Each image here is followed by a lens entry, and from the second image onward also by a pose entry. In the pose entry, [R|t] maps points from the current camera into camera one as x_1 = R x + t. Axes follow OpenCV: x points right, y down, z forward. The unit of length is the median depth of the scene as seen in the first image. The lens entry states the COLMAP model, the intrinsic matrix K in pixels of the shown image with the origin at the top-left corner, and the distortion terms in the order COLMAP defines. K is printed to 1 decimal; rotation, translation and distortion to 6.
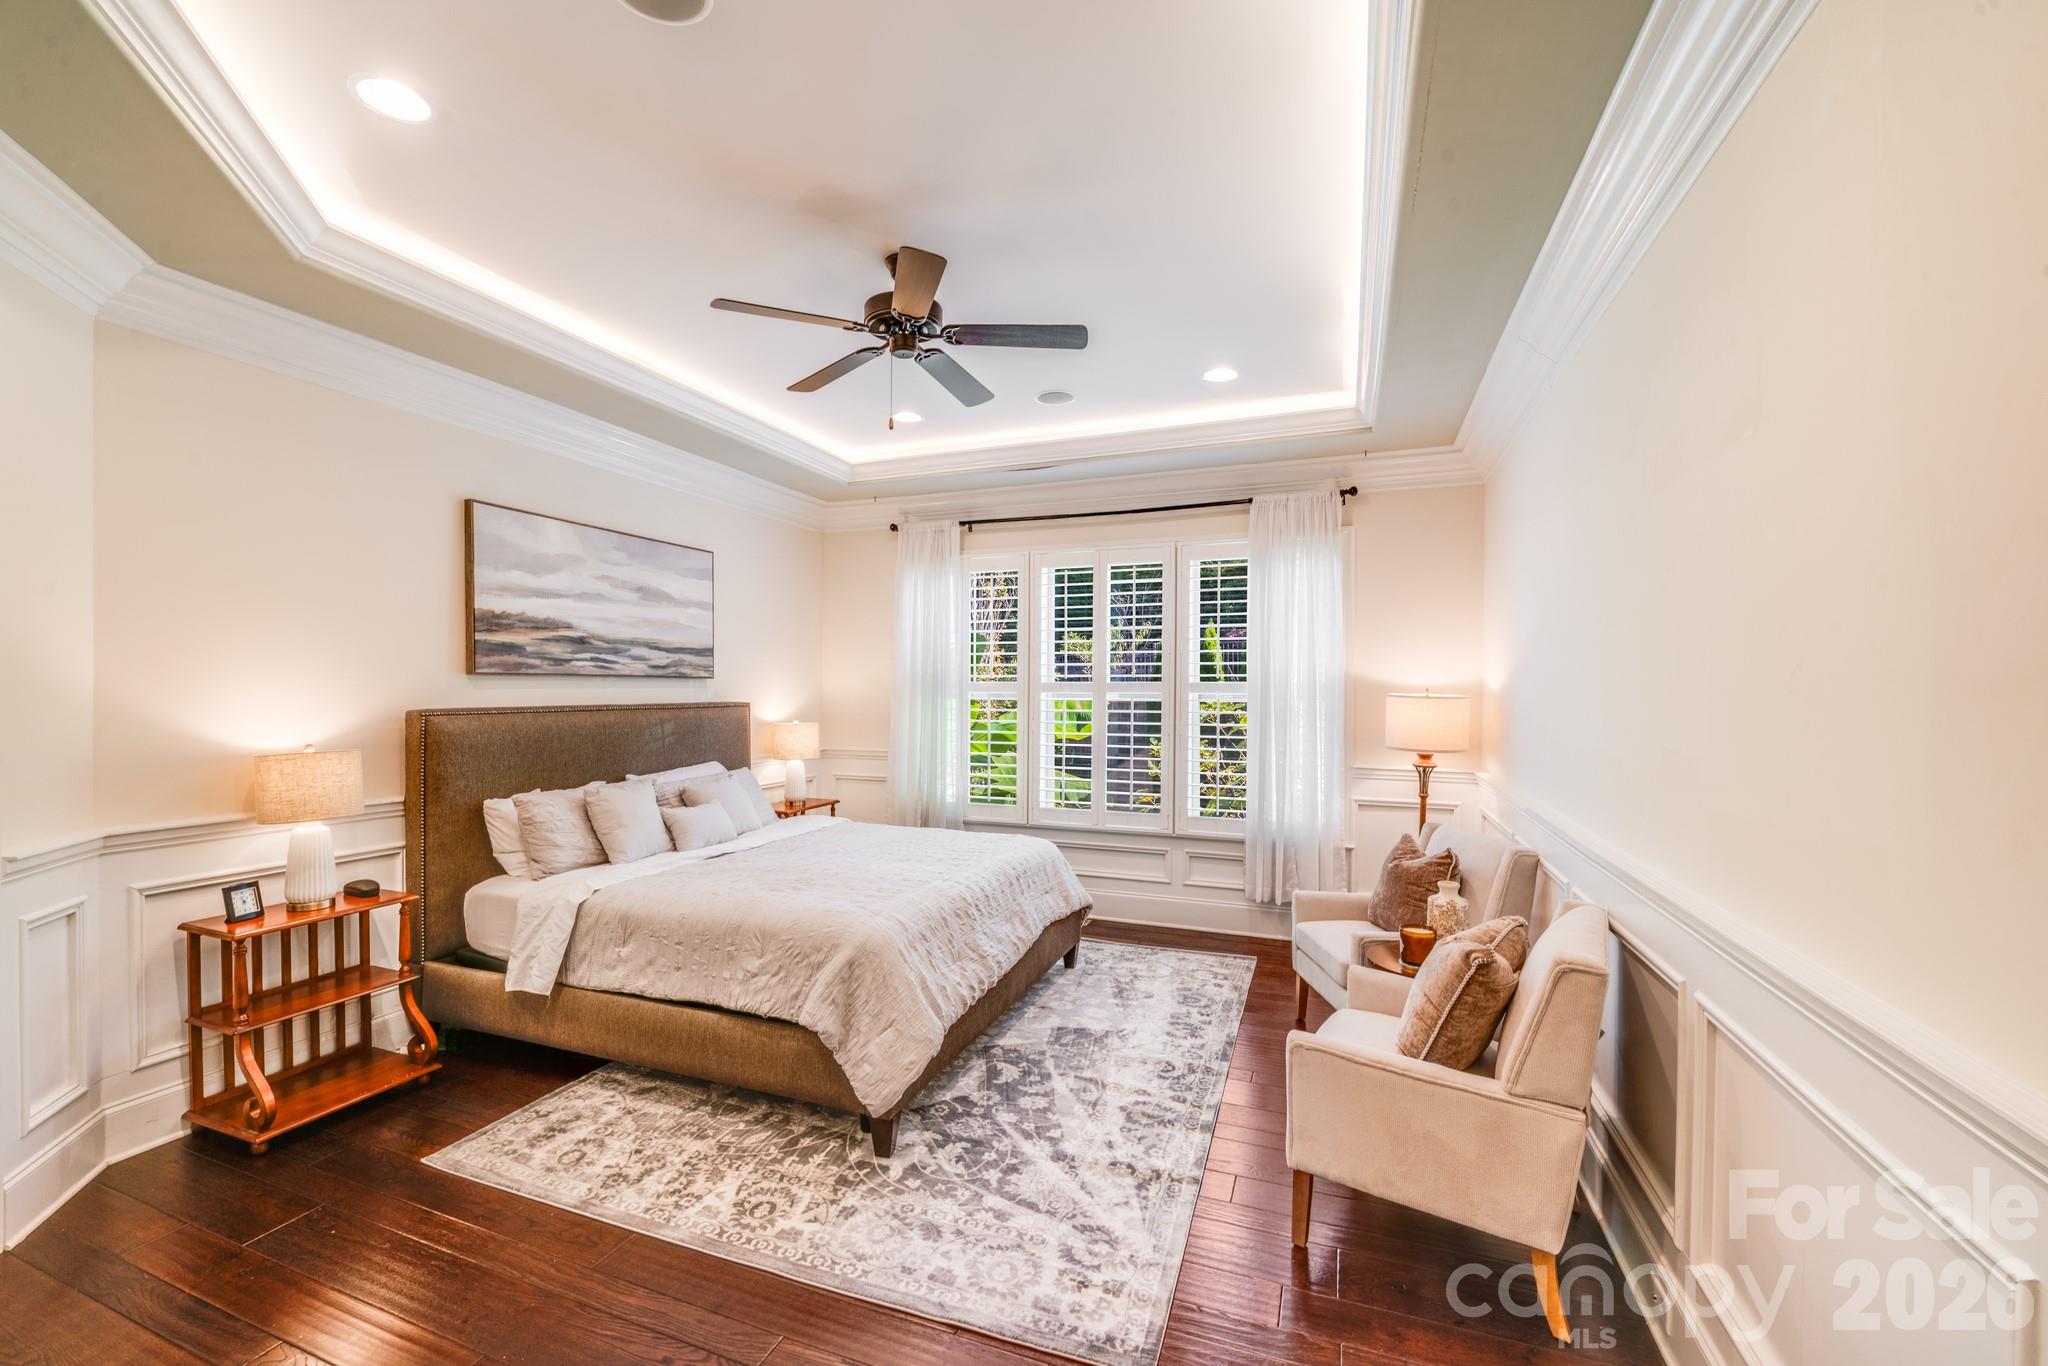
lens RADIAL K [[840.3, 0, 1023.0], [0, 840.3, 696.7], [0, 0, 1]] dist [-0.004868, -0.003475]
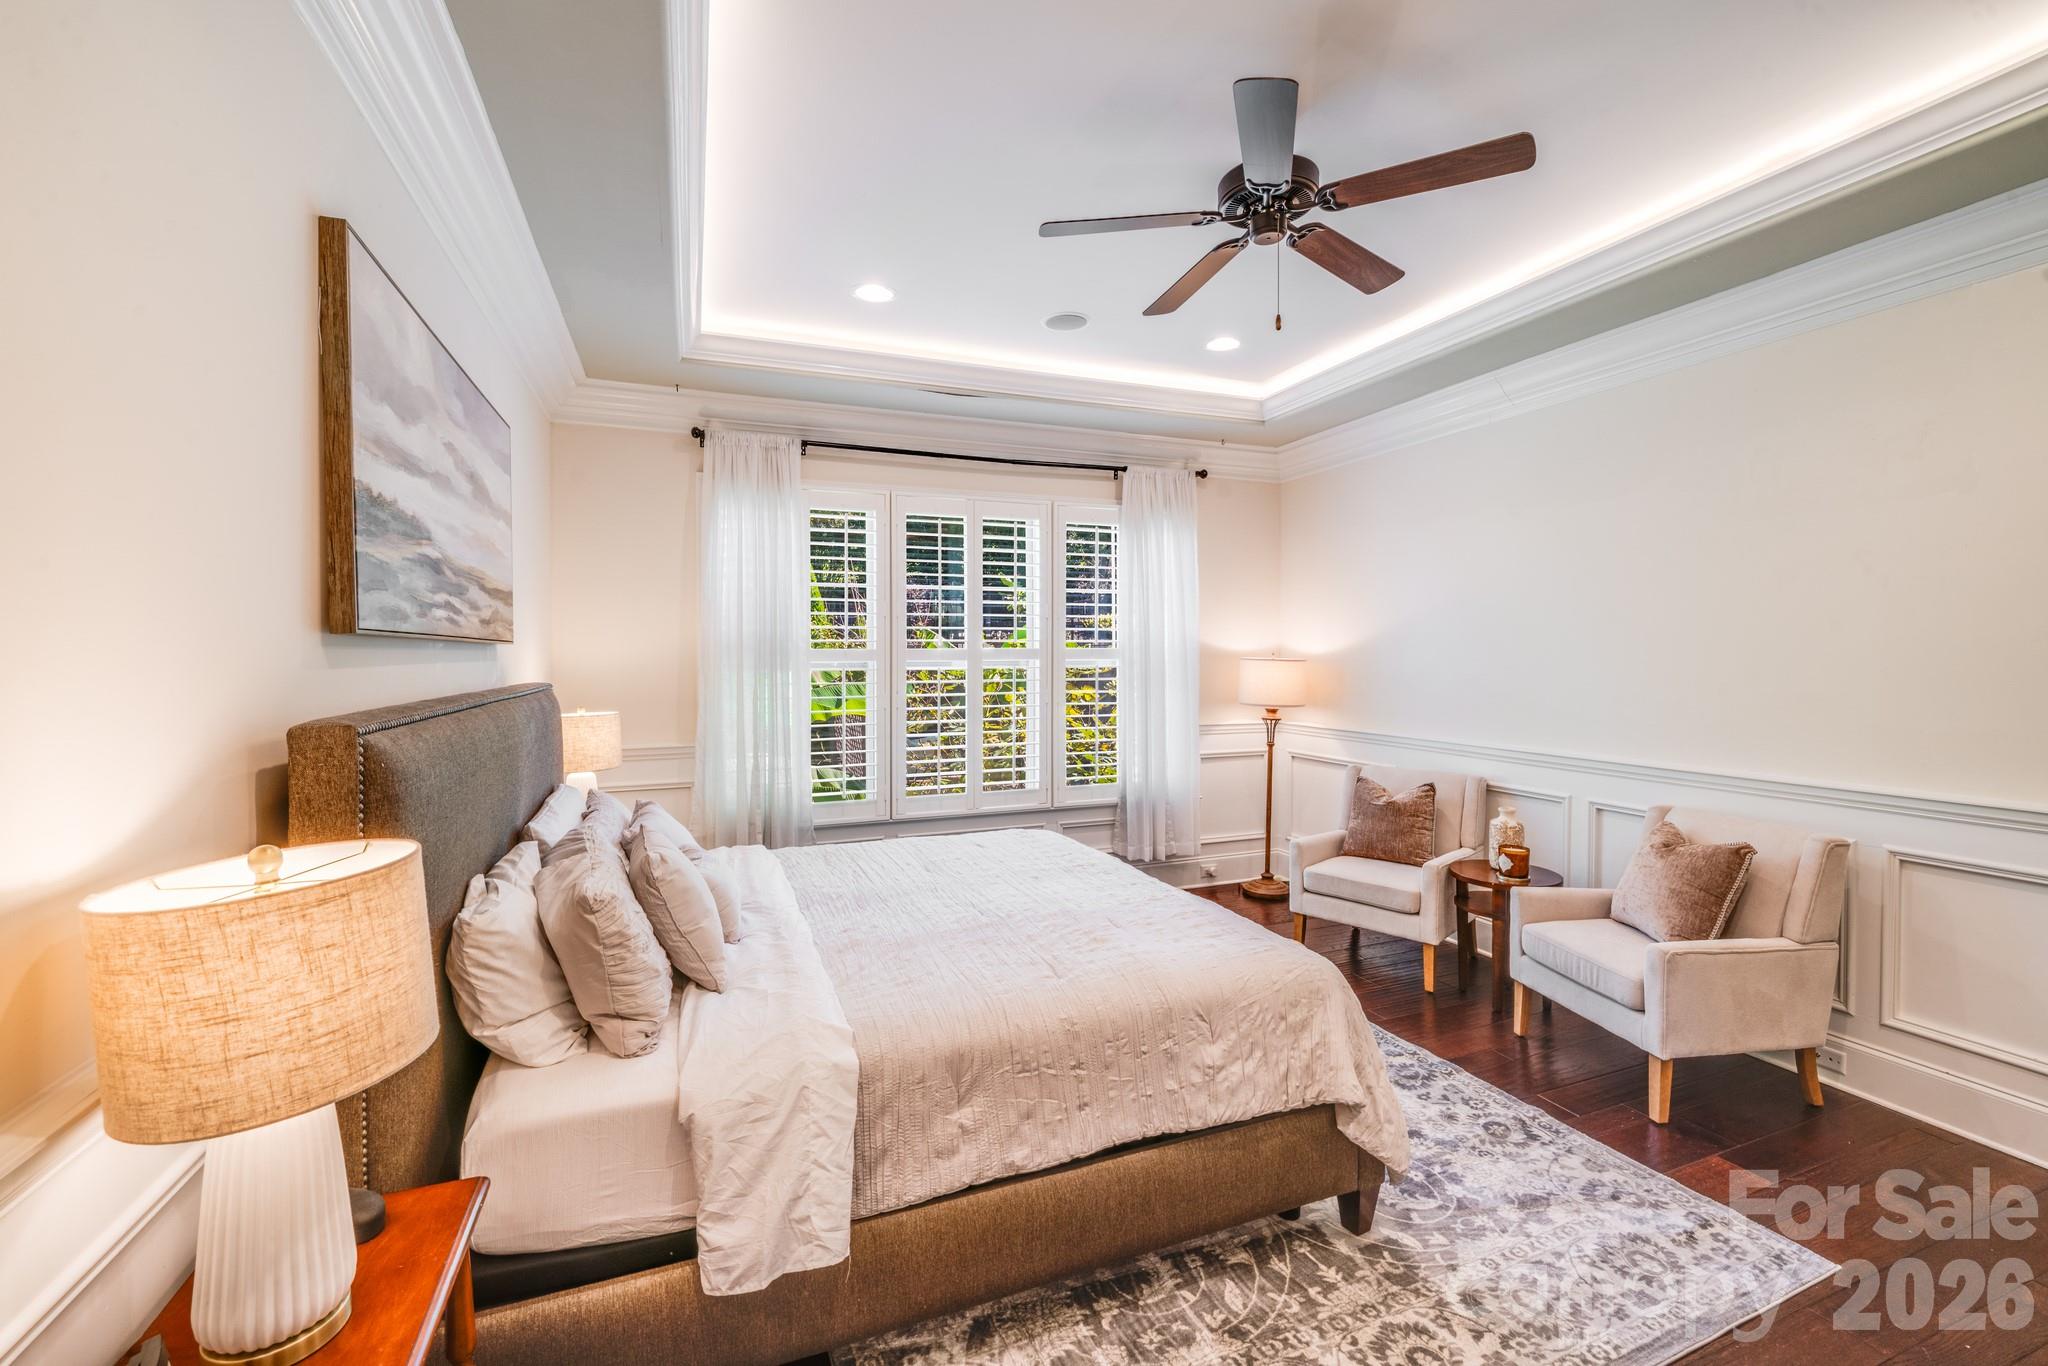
lens RADIAL K [[840.3, 0, 1023.0], [0, 840.3, 663.9], [0, 0, 1]] dist [-0.004868, -0.003475]
pose [[0.738635, -0.015084, 0.673936, -0.519917], [0.012391, 0.999885, 0.008799, -0.007881], [-0.673991, 0.001851, 0.738737, 0.340241]]
